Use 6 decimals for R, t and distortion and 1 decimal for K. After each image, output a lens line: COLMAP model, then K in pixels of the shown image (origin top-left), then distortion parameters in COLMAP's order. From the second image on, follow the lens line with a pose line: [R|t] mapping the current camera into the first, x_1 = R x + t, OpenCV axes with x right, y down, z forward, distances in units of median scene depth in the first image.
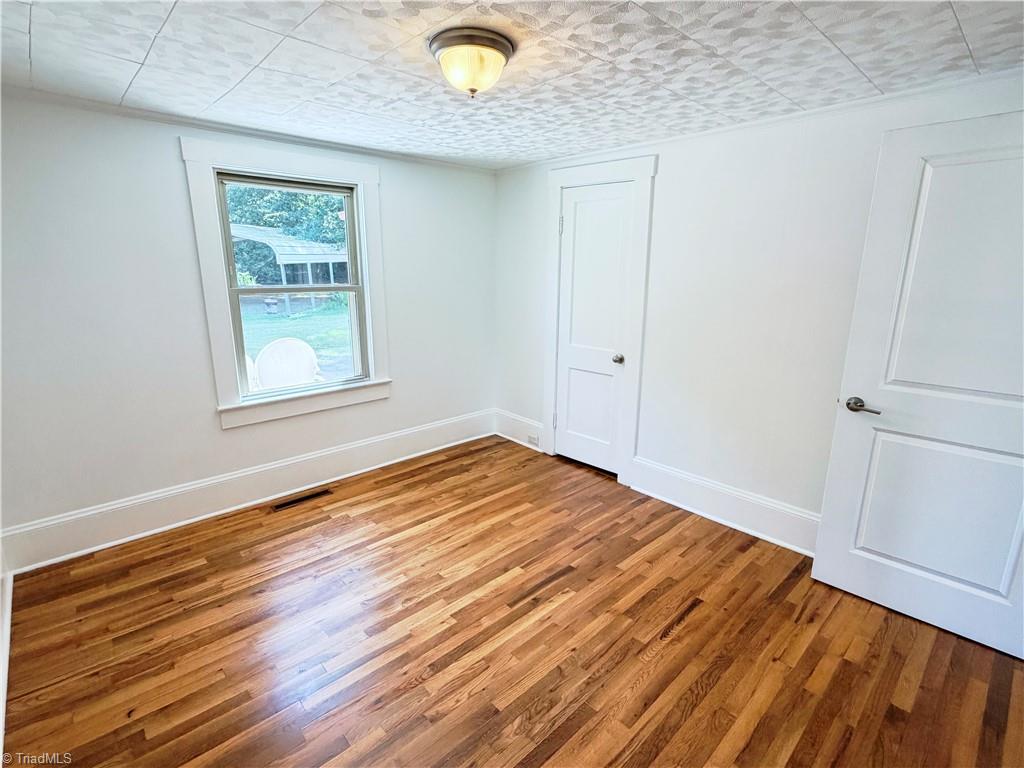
lens RADIAL K [[492.4, 0, 508.8], [0, 492.4, 384.1], [0, 0, 1]] dist [0.000425, 0.000032]
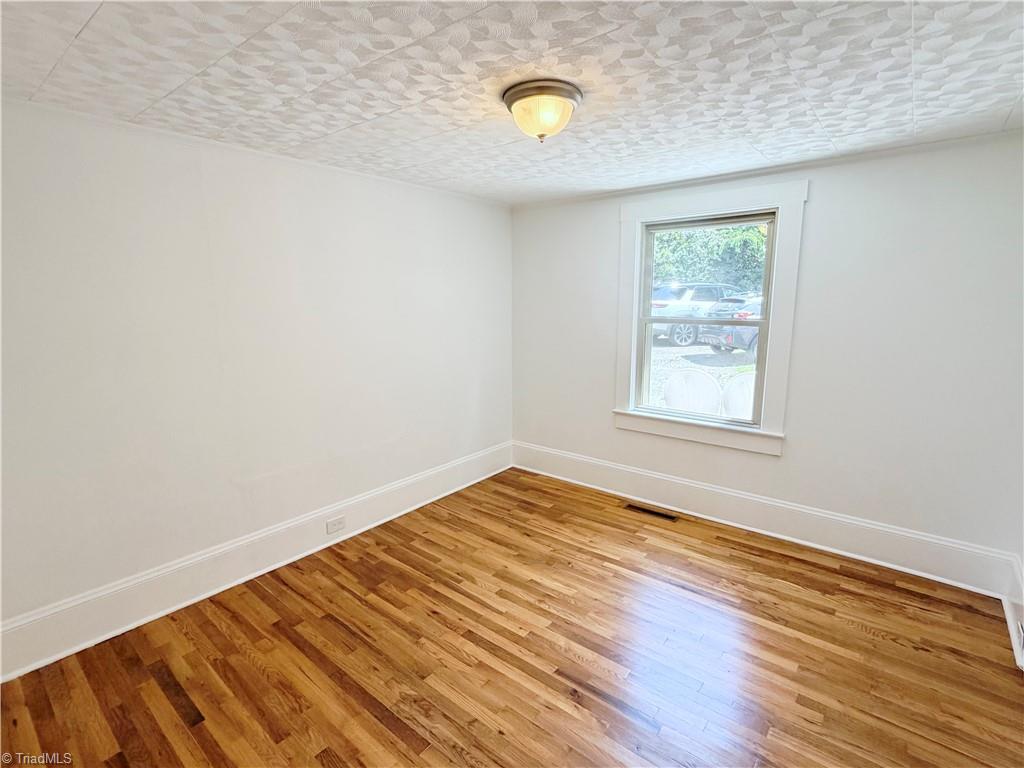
lens RADIAL K [[492.4, 0, 509.0], [0, 492.4, 383.7], [0, 0, 1]] dist [0.000425, 0.000032]
pose [[0.140160, 0.164356, -0.976393, 0.580752], [-0.225114, 0.965591, 0.130223, -0.115941], [0.964199, 0.201548, 0.172336, 0.483087]]
